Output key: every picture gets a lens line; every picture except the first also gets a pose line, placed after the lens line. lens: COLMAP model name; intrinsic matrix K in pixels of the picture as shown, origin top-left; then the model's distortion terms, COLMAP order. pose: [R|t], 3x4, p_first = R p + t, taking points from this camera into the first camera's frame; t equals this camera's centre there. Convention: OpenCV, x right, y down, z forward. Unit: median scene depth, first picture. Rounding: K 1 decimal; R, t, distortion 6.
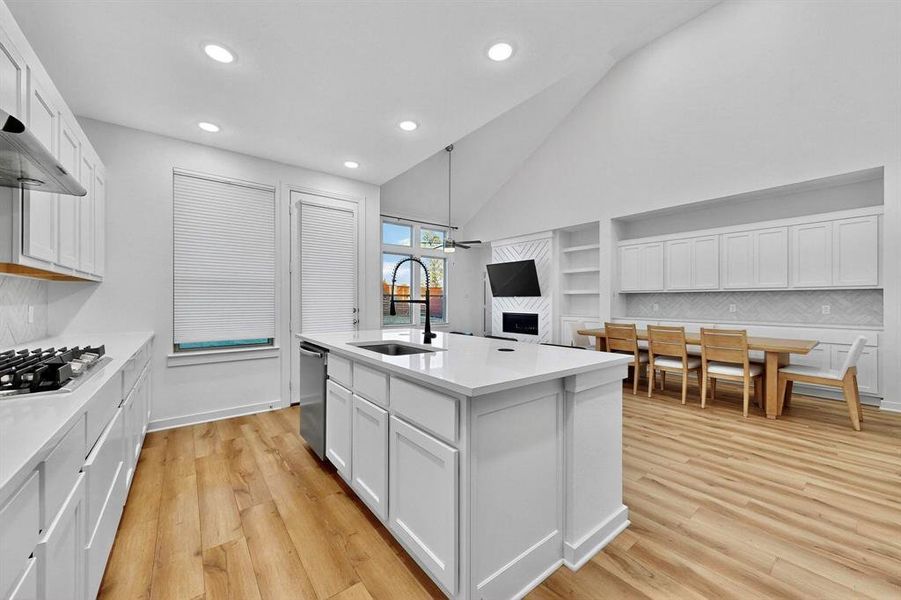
lens RADIAL K [[341.2, 0, 452.4], [0, 341.2, 301.3], [0, 0, 1]] dist [-0.009893, -0.000144]
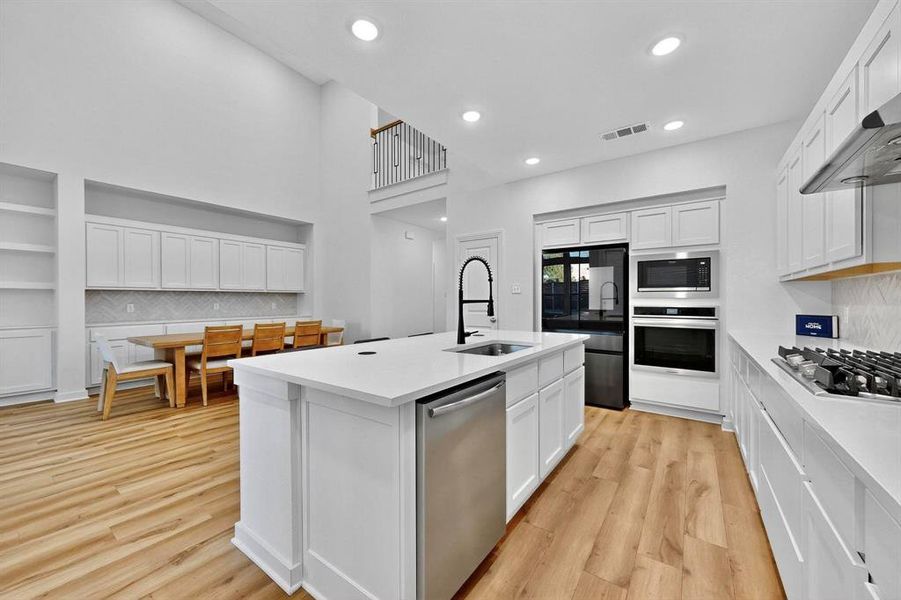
lens RADIAL K [[341.2, 0, 452.4], [0, 341.2, 300.7], [0, 0, 1]] dist [-0.009893, -0.000144]
pose [[-0.280417, -0.003519, 0.959872, -0.402679], [0.003206, 0.999984, 0.004602, -0.001778], [-0.959873, 0.004367, -0.280402, 0.516002]]
